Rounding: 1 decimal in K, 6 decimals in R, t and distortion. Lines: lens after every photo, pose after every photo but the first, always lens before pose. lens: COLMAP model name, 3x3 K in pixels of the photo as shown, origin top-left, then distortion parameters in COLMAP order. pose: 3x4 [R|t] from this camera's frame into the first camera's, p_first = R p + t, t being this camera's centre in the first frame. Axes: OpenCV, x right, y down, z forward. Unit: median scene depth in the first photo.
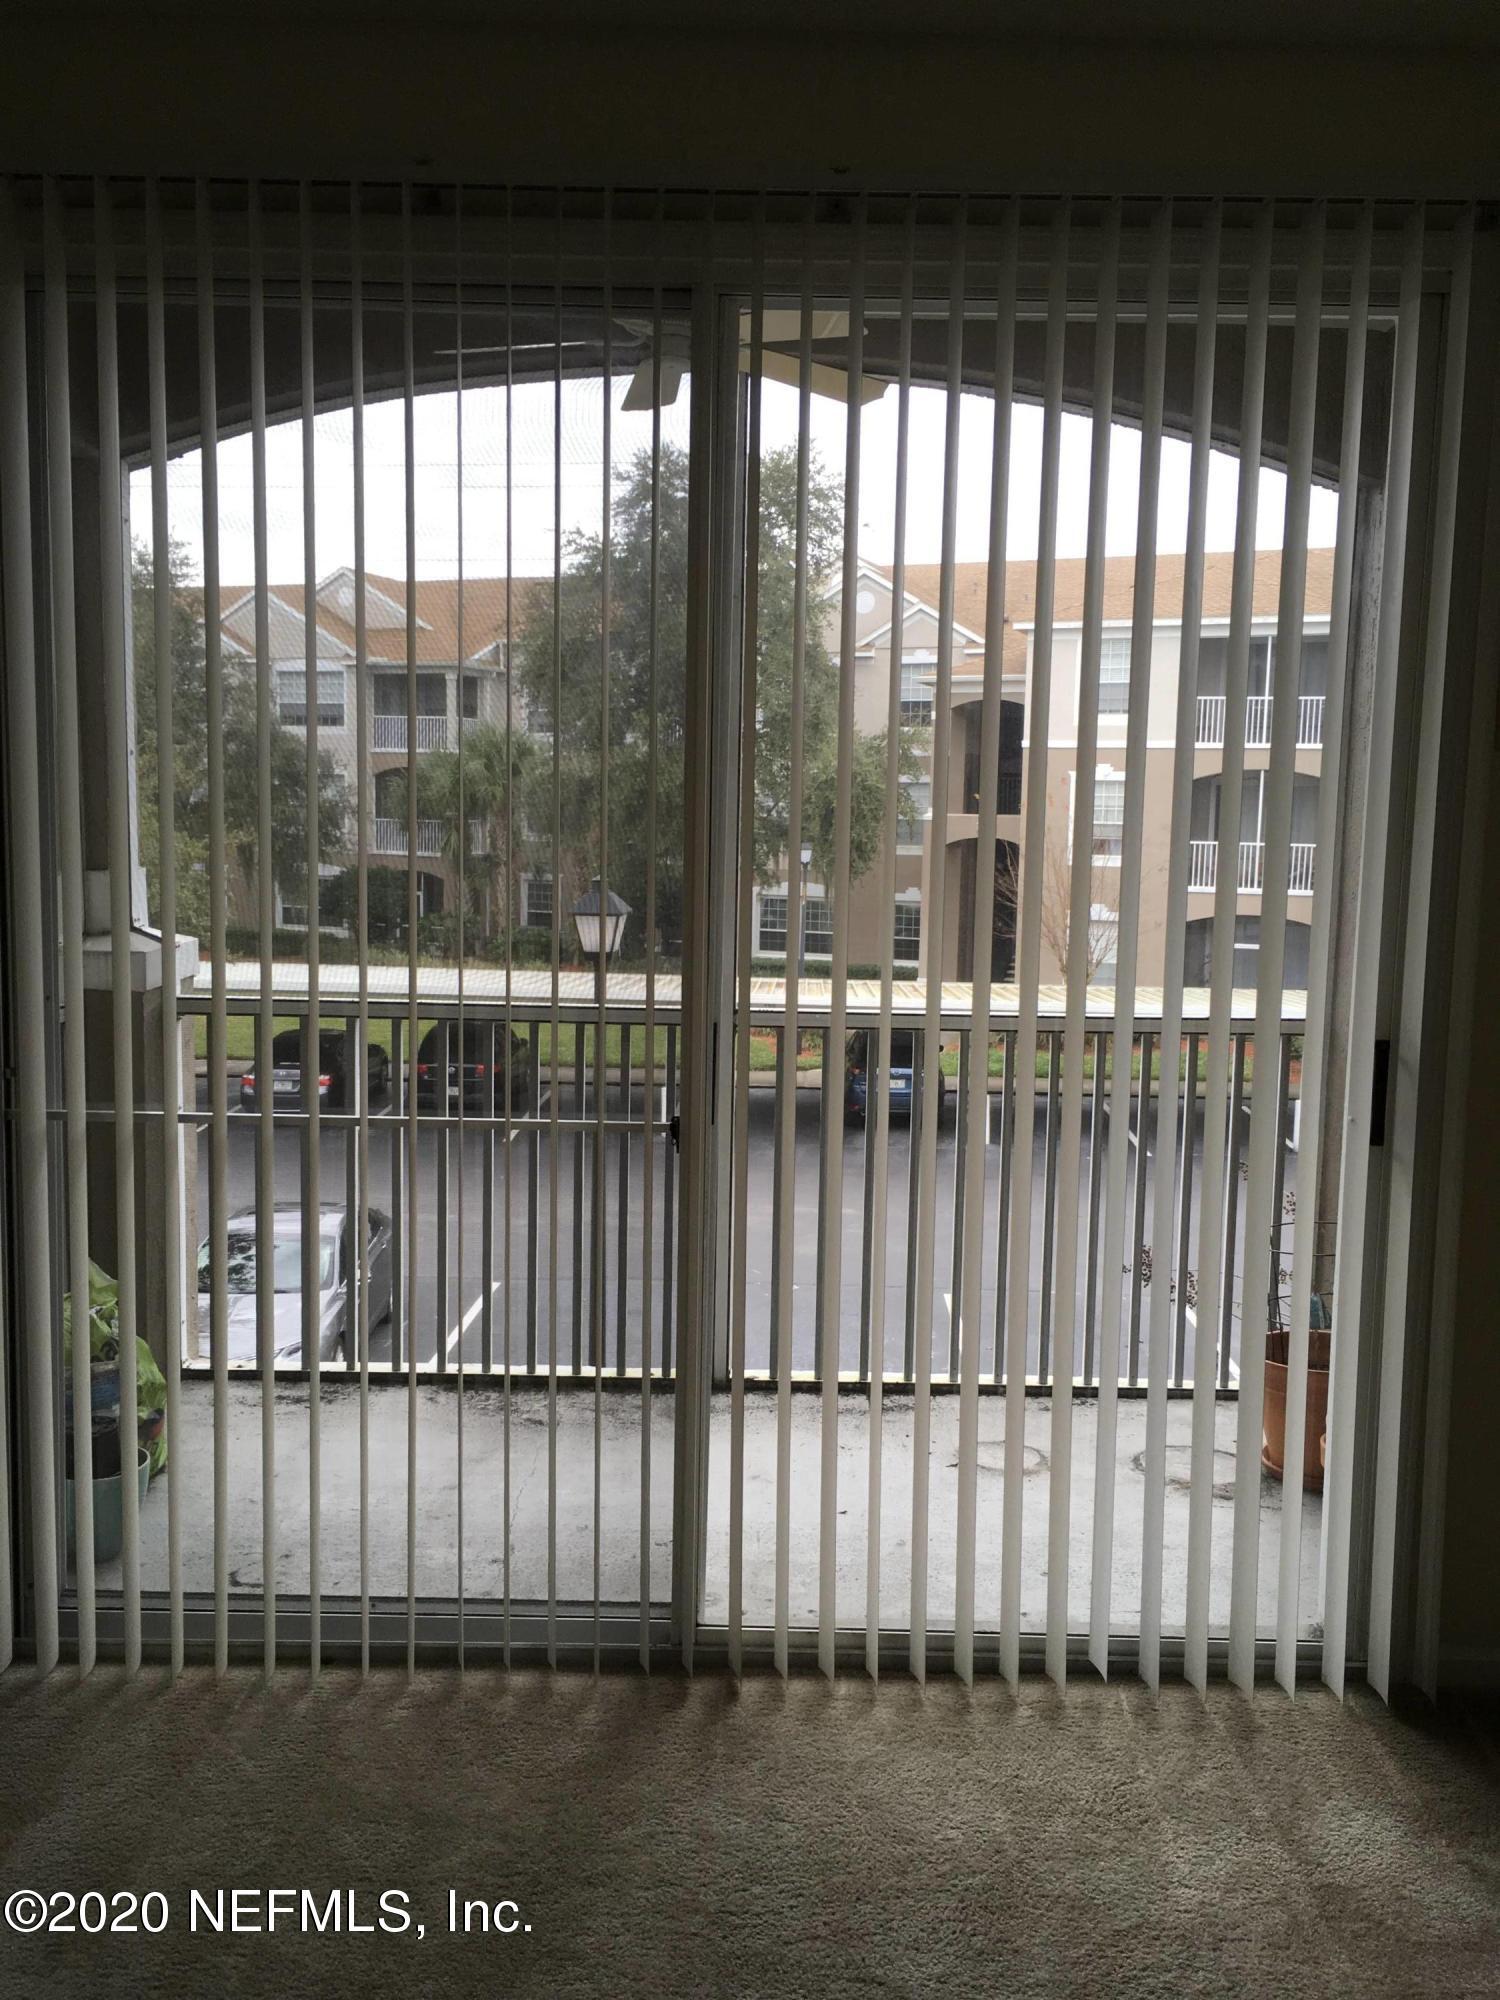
lens RADIAL K [[1710.7, 0, 751.6], [0, 1710.7, 998.0], [0, 0, 1]] dist [0.074825, -0.104833]
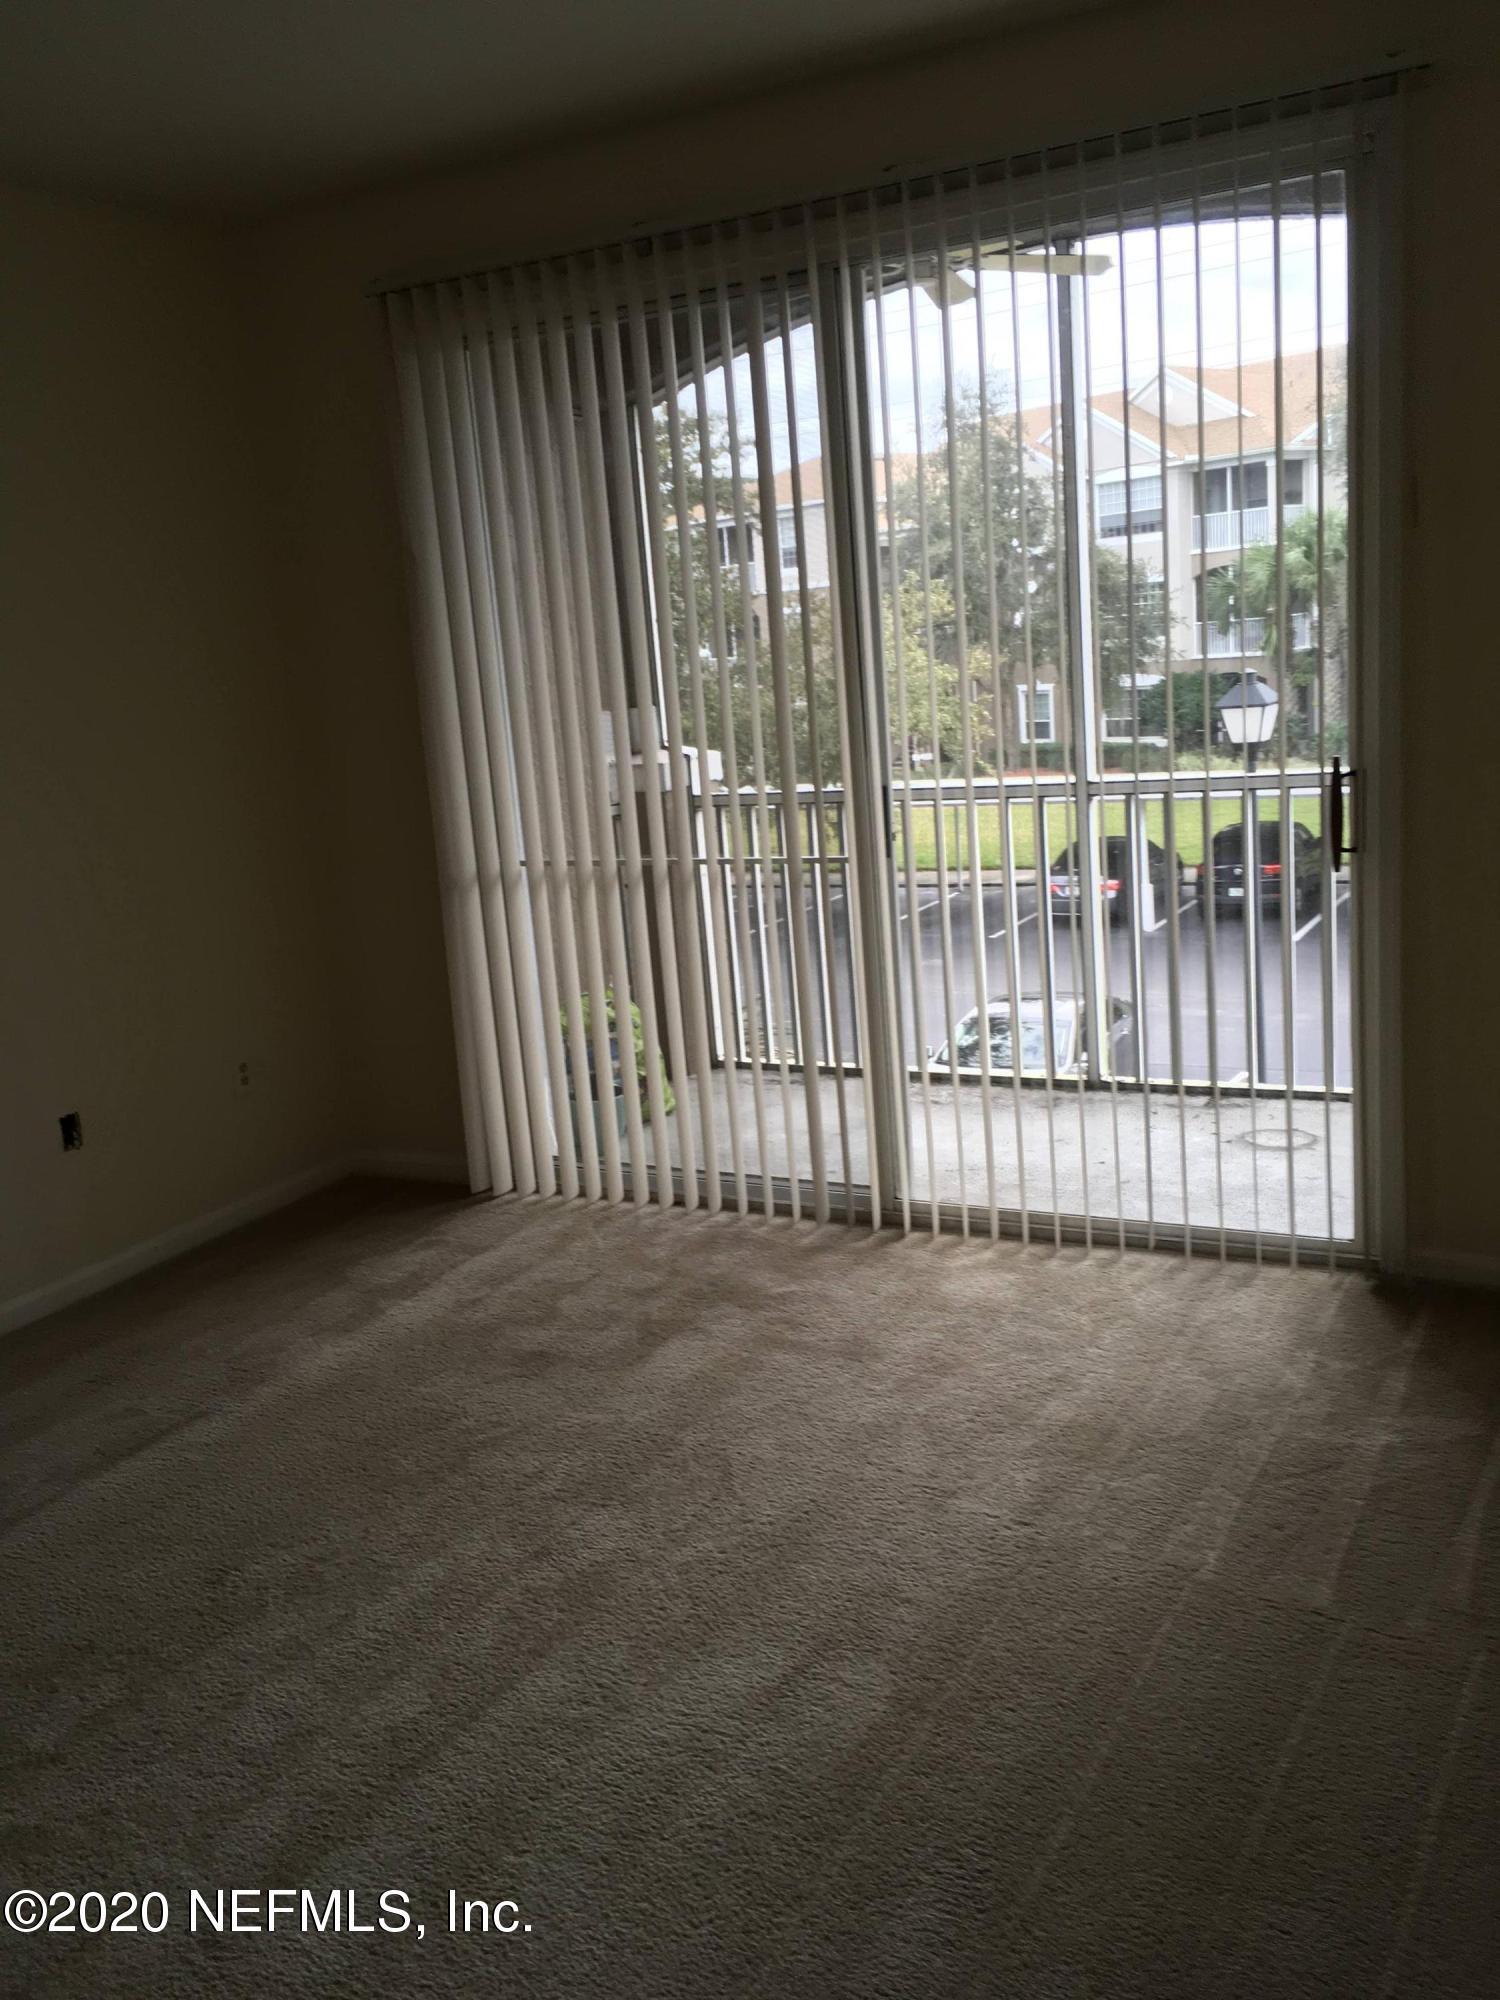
lens RADIAL K [[1710.7, 0, 744.7], [0, 1710.7, 1019.6], [0, 0, 1]] dist [0.074825, -0.104833]
pose [[0.877546, 0.011148, -0.479363, 0.093492], [0.046838, 0.992956, 0.108836, 0.007891], [0.477200, -0.117961, 0.870842, -0.053372]]
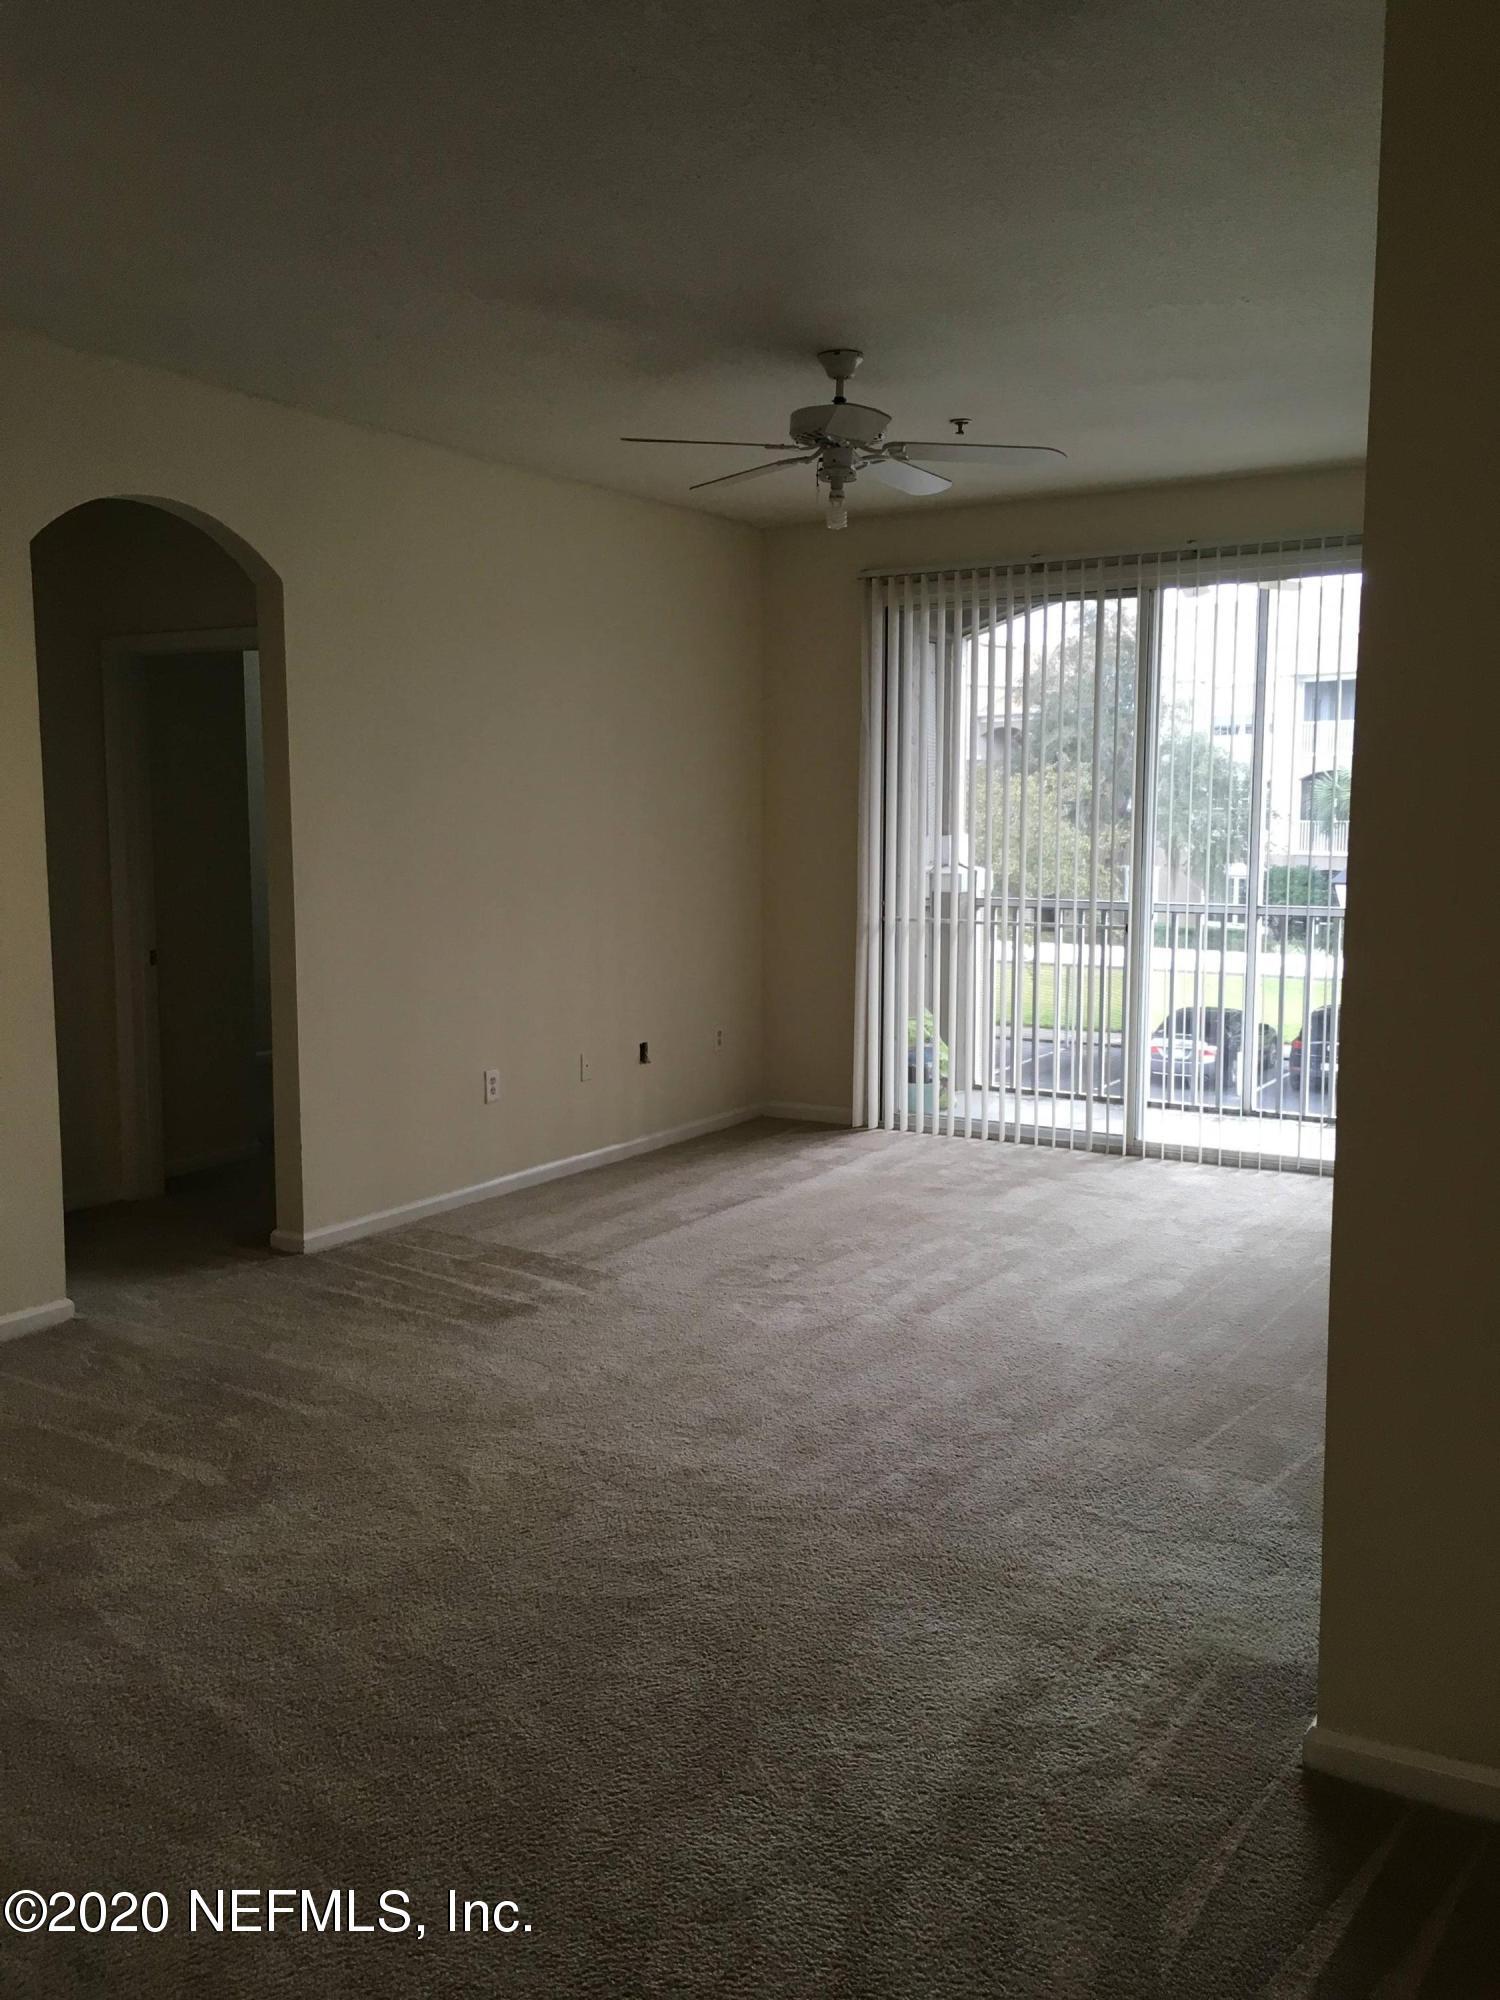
lens RADIAL K [[1710.7, 0, 741.6], [0, 1710.7, 1039.7], [0, 0, 1]] dist [0.074825, -0.104833]
pose [[0.852559, 0.047333, -0.520483, 0.123670], [-0.036719, 0.998854, 0.030690, 0.028948], [0.521339, -0.007053, 0.853320, -0.220266]]
